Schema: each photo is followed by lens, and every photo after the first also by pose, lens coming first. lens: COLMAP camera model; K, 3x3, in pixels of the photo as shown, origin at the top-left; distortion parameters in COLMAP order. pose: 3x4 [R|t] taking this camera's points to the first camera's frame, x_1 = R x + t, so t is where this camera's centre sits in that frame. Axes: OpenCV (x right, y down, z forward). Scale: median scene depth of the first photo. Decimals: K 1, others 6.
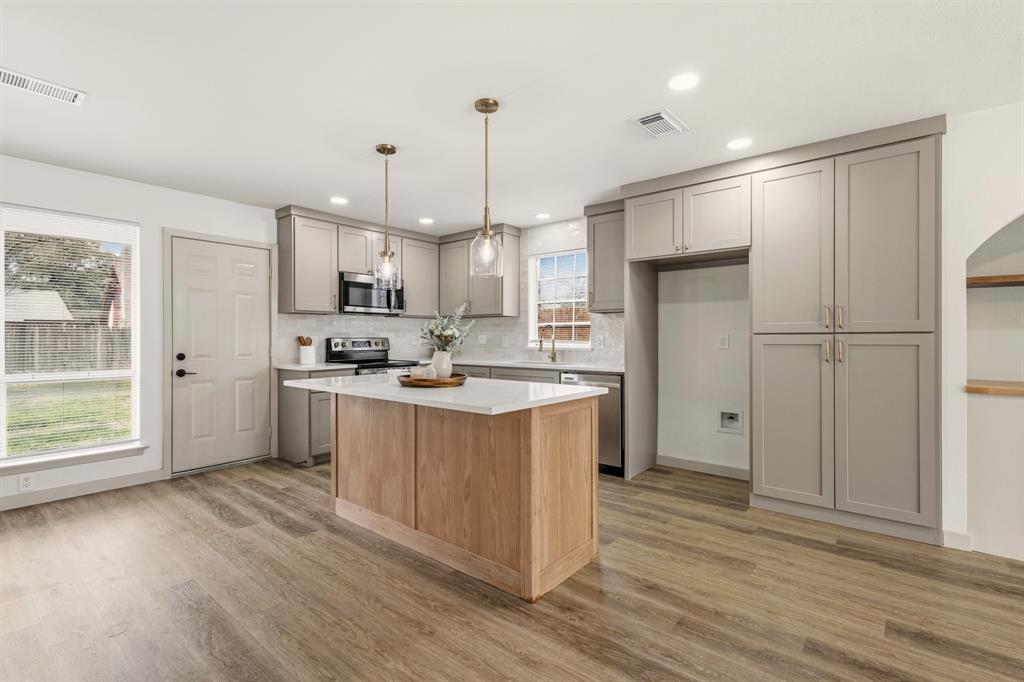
lens RADIAL K [[471.4, 0, 512.0], [0, 471.4, 341.0], [0, 0, 1]] dist [0.005494, 0.000255]
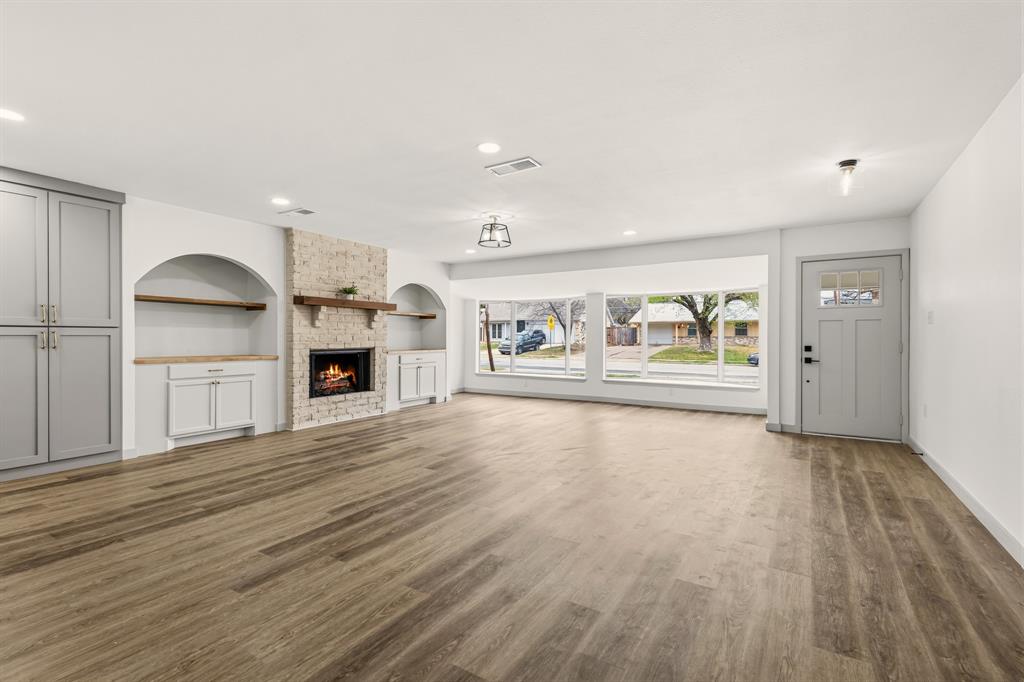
lens RADIAL K [[467.9, 0, 512.0], [0, 467.9, 341.0], [0, 0, 1]] dist [0.005148, -0.000086]
pose [[-0.135358, -0.008694, 0.990759, -0.695107], [0.003566, 0.999951, 0.009262, 0.014485], [-0.990790, 0.004787, -0.135320, -0.078941]]
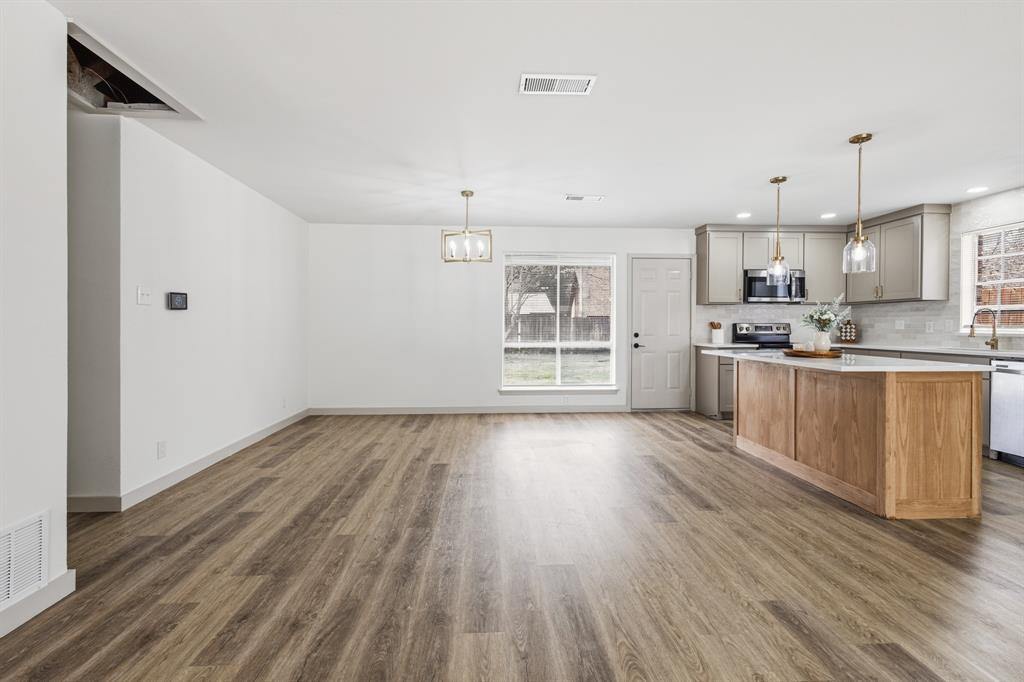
lens RADIAL K [[475.6, 0, 512.5], [0, 475.6, 328.7], [0, 0, 1]] dist [0.013014, 0.000211]
pose [[0.684049, 0.006570, -0.729406, 0.195444], [-0.007657, 0.999969, 0.001826, 0.015396], [0.729396, 0.004336, 0.684078, -0.442351]]
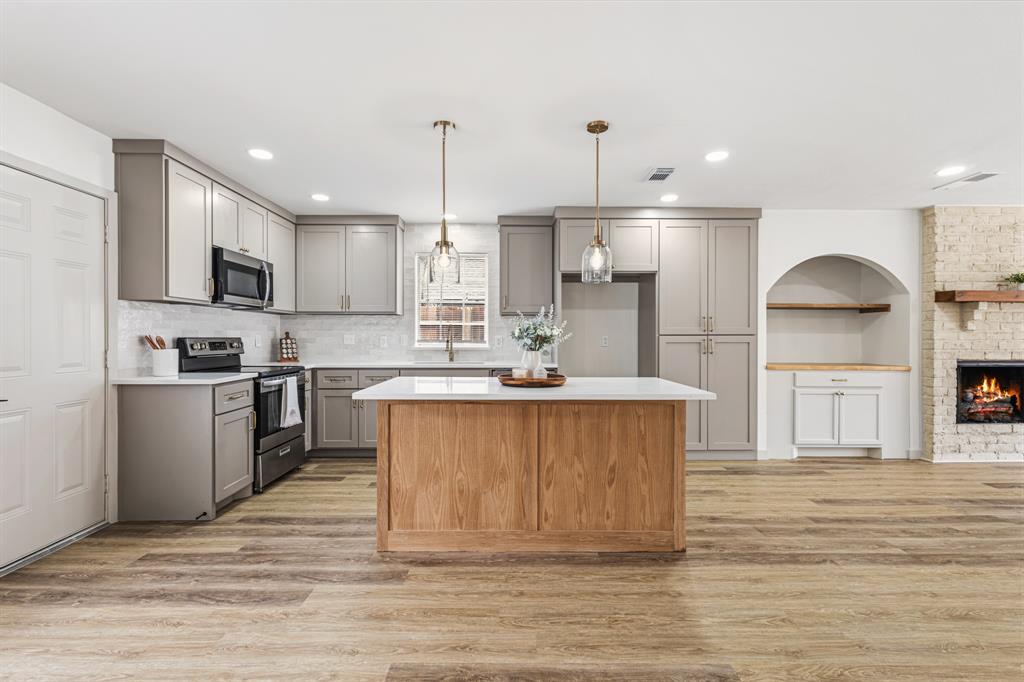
lens RADIAL K [[467.9, 0, 512.0], [0, 467.9, 341.0], [0, 0, 1]] dist [0.005148, -0.000086]
pose [[0.766246, -0.003207, 0.642539, -0.697933], [0.003611, 0.999993, 0.000685, 0.000104], [-0.642537, 0.001795, 0.766253, 0.222288]]
